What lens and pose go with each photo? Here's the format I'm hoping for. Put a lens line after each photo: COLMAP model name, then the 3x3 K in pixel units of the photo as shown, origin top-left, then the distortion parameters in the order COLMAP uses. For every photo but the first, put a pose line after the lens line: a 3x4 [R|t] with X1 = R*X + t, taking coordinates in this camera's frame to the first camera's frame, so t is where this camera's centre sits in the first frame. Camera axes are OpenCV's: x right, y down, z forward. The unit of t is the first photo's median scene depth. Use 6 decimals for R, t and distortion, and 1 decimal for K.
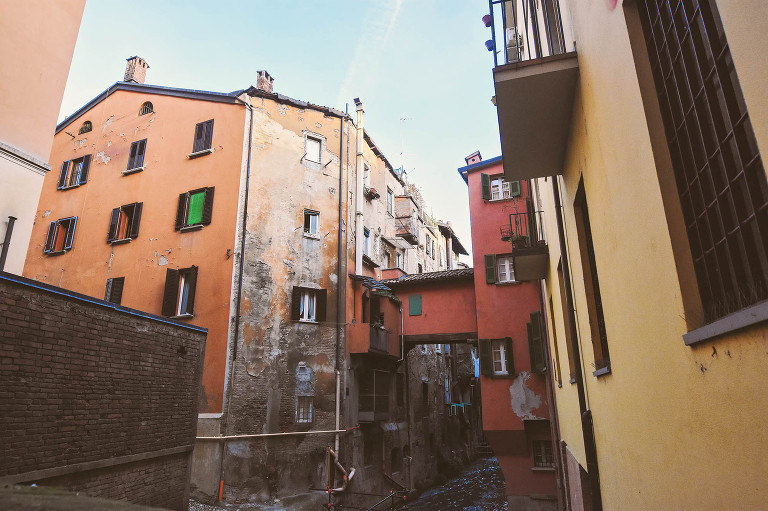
lens RADIAL K [[462.7, 0, 387.4], [0, 462.7, 254.9], [0, 0, 1]] dist [-0.017446, -0.002026]
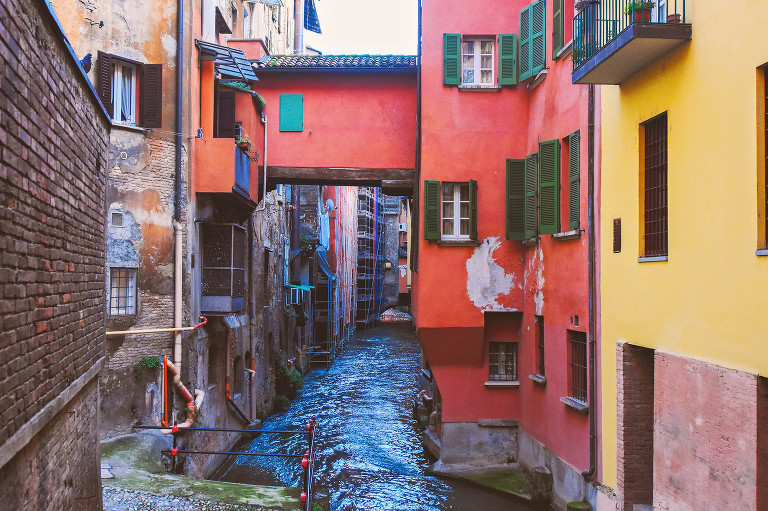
lens RADIAL K [[795.7, 0, 384.2], [0, 795.7, 259.1], [0, 0, 1]] dist [0.014887, 0.000000]
pose [[0.942941, 0.025714, 0.331965, -0.183208], [-0.115488, 0.960377, 0.253650, 0.028363], [-0.312289, -0.277515, 0.908549, 0.073106]]
